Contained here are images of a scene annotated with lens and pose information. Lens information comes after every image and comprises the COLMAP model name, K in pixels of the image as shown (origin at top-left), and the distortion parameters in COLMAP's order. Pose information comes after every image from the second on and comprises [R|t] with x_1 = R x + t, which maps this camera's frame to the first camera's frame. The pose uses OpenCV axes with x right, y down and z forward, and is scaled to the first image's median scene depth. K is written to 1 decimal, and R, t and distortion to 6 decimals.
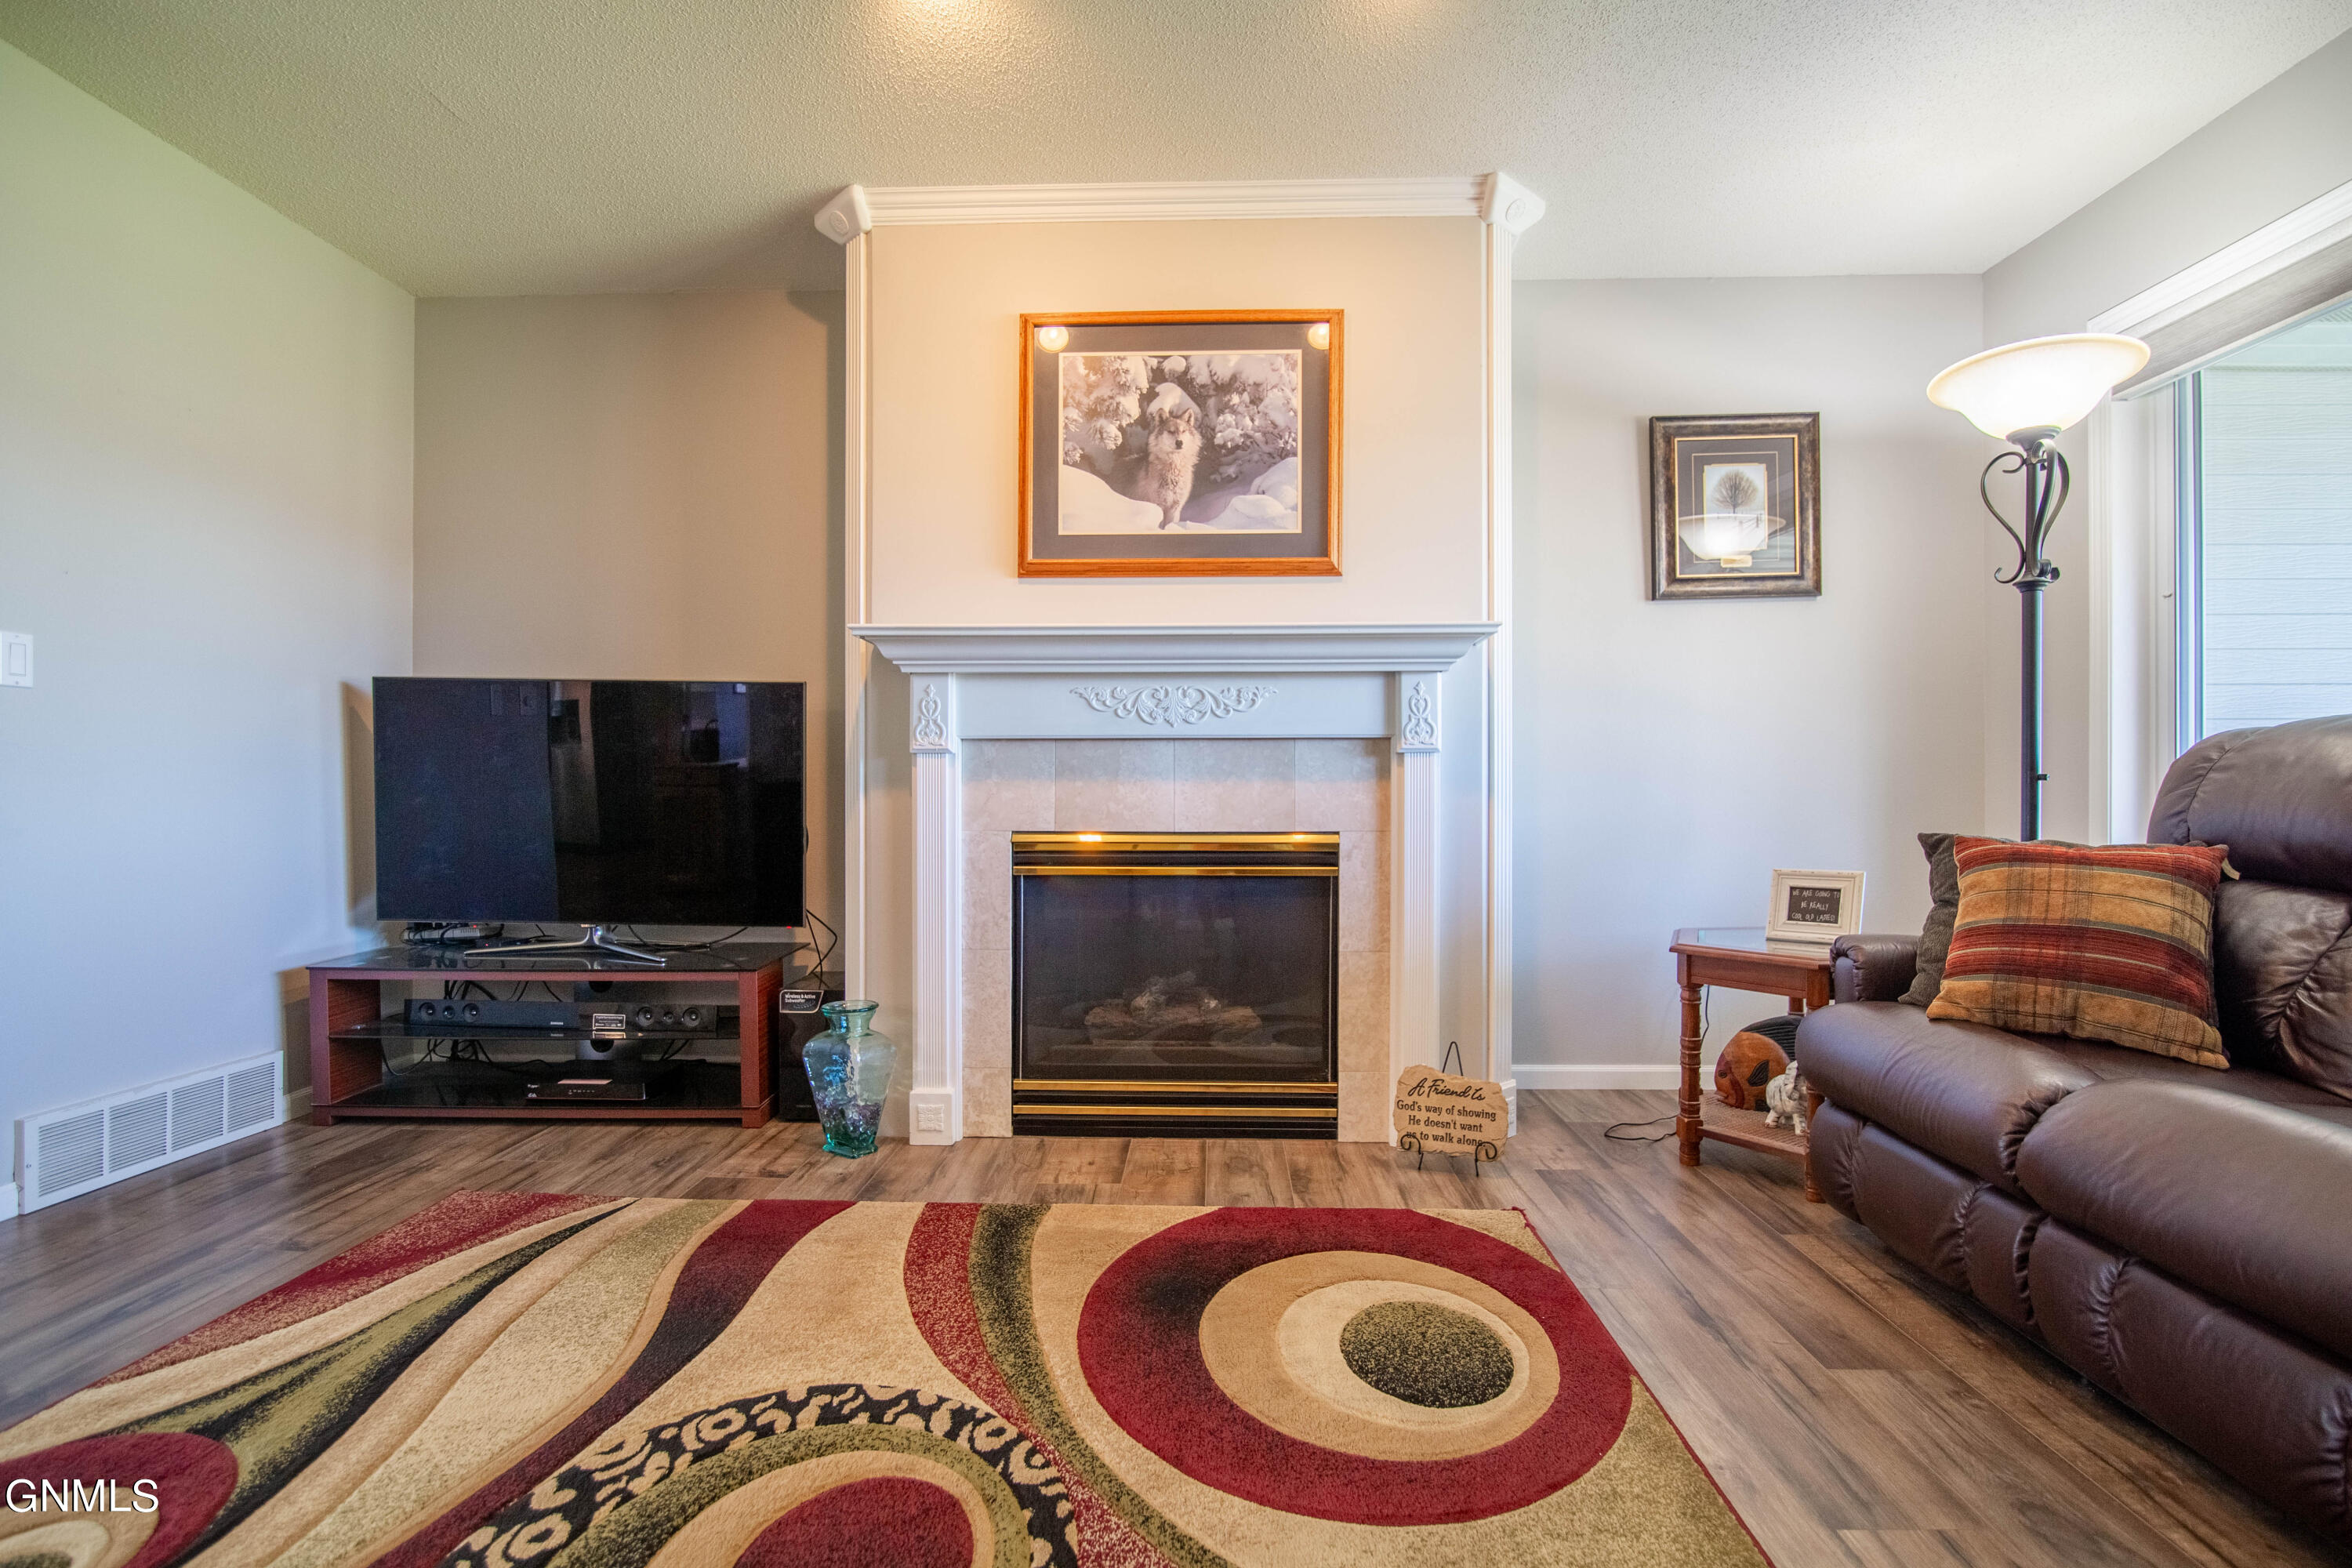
lens RADIAL K [[1101.8, 0, 1170.1], [0, 1101.8, 789.7], [0, 0, 1]] dist [-0.004832, -0.000612]
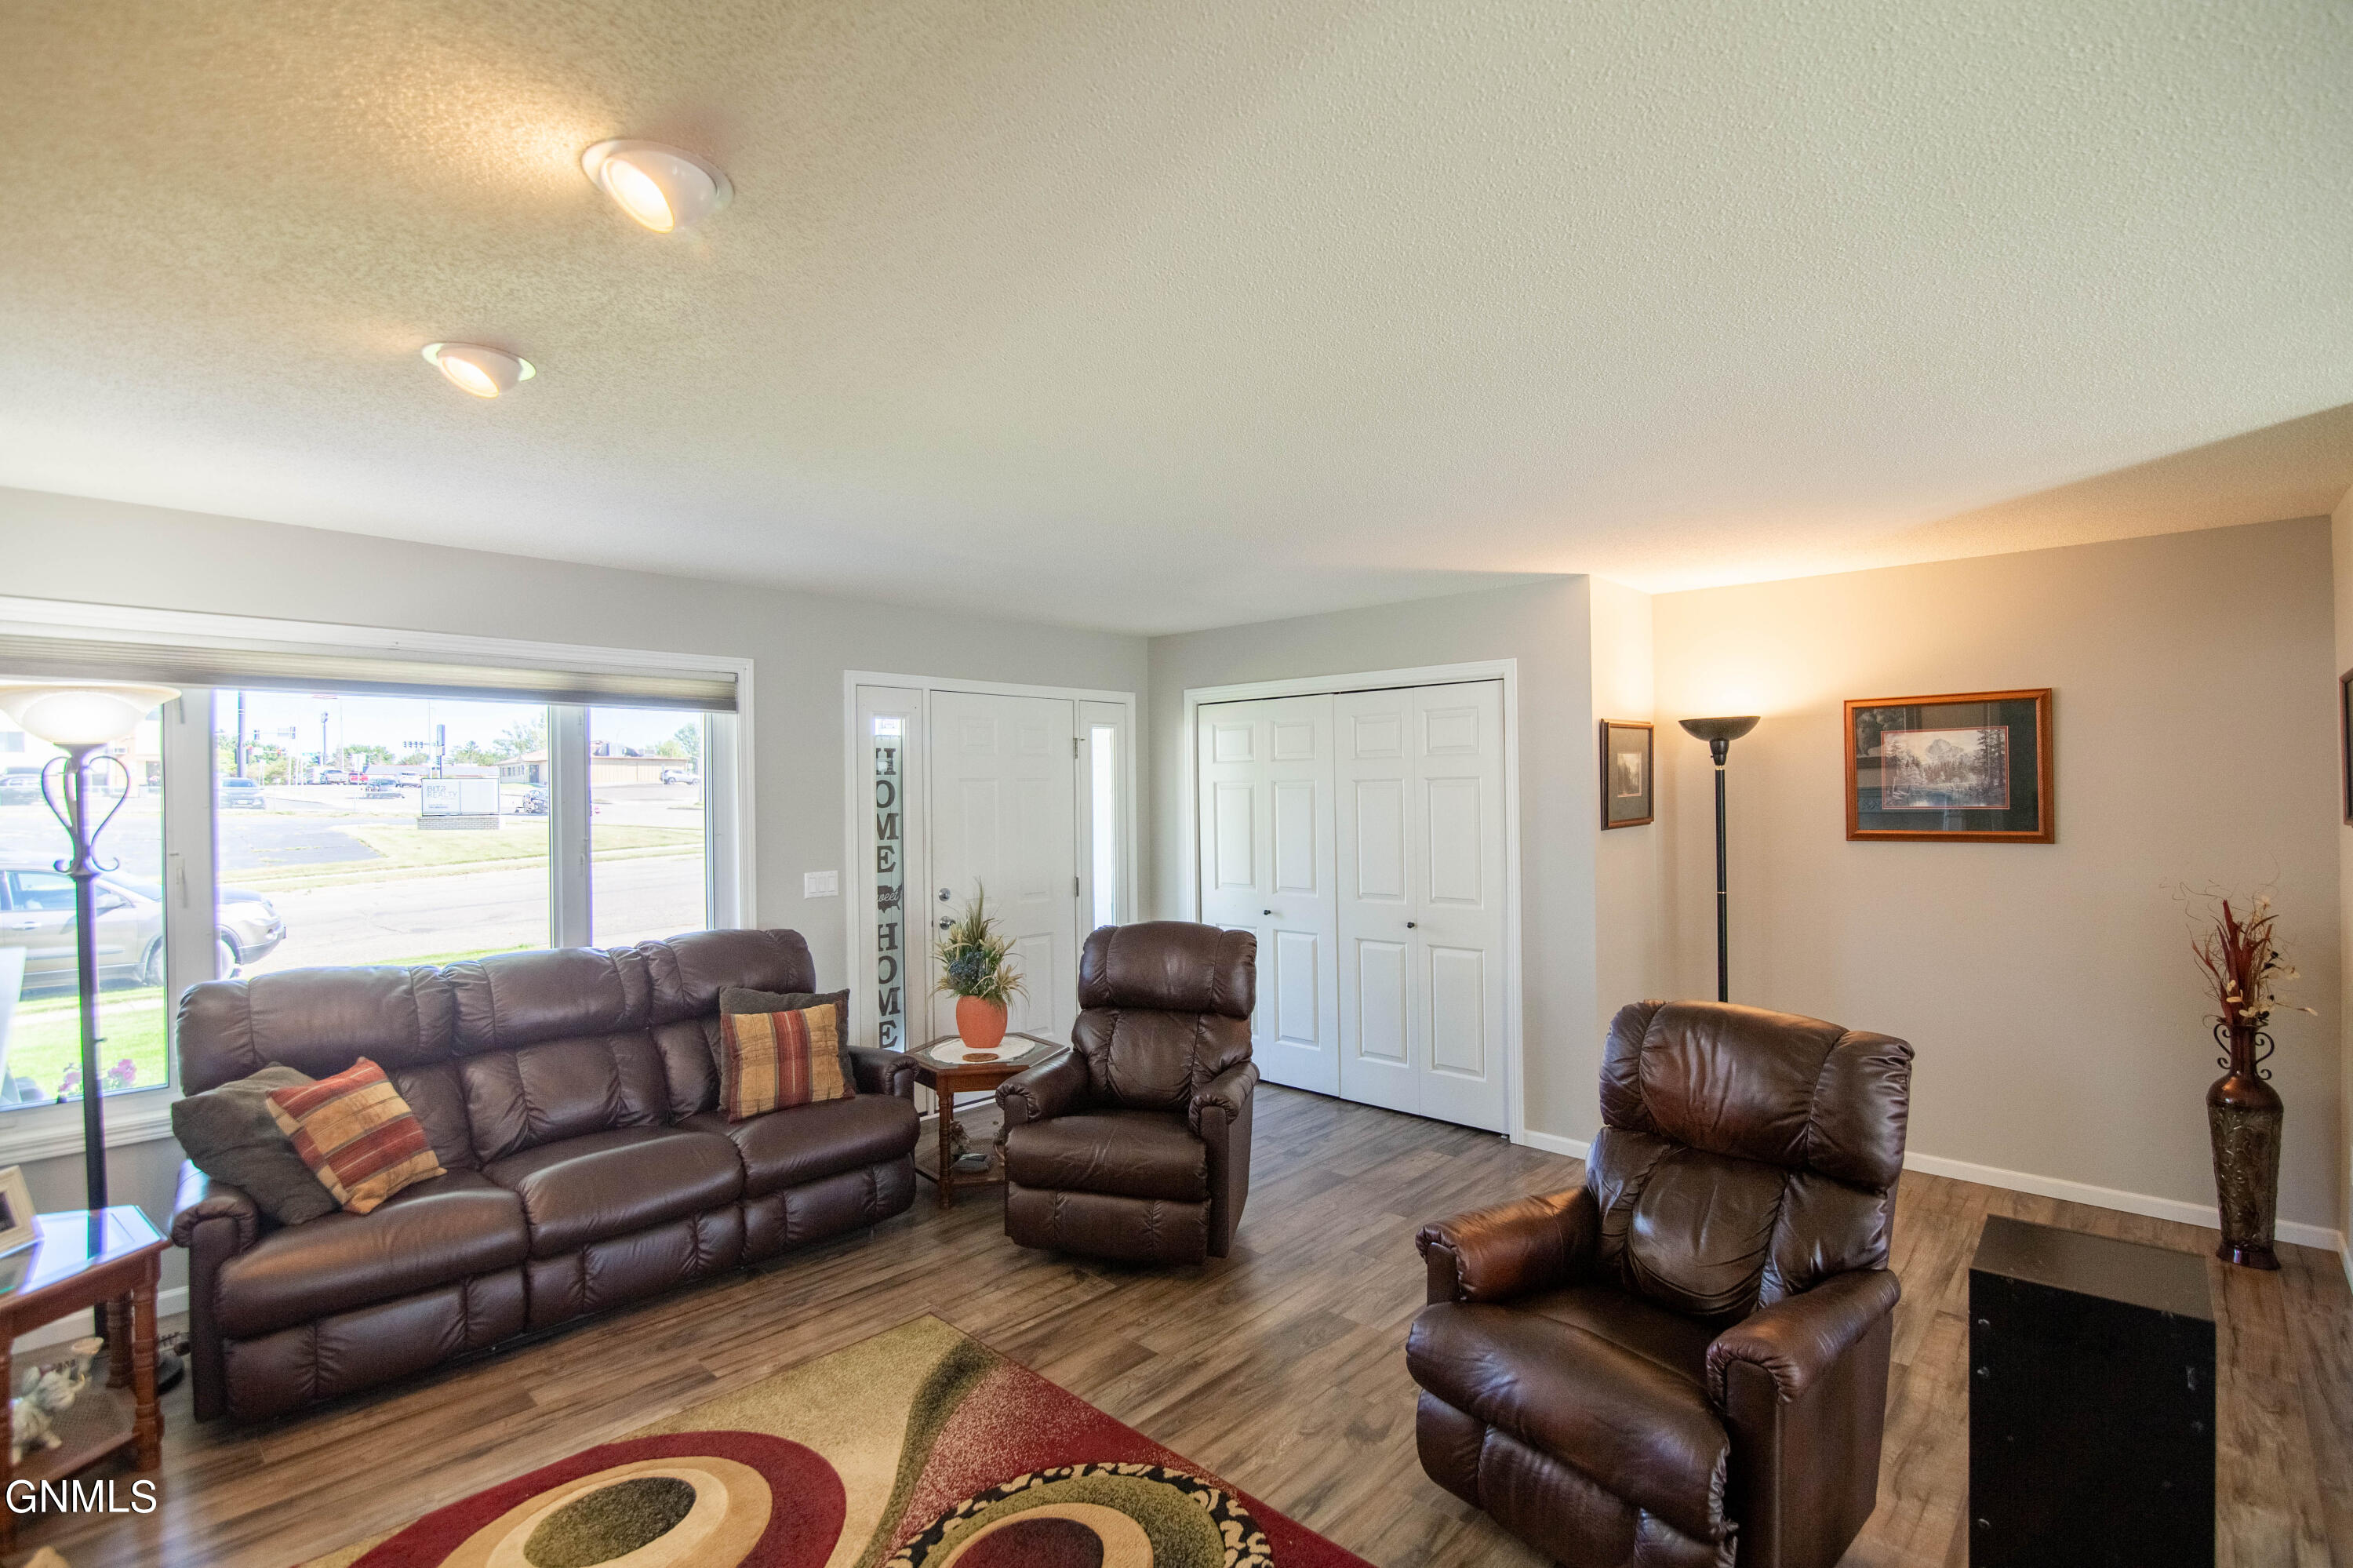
lens RADIAL K [[1102.3, 0, 1170.5], [0, 1102.3, 789.7], [0, 0, 1]] dist [-0.004832, -0.000612]
pose [[-0.736454, 0.007516, 0.676446, -1.251723], [0.012777, 0.999914, 0.002801, -0.396578], [-0.676367, 0.010706, -0.736487, 1.611649]]
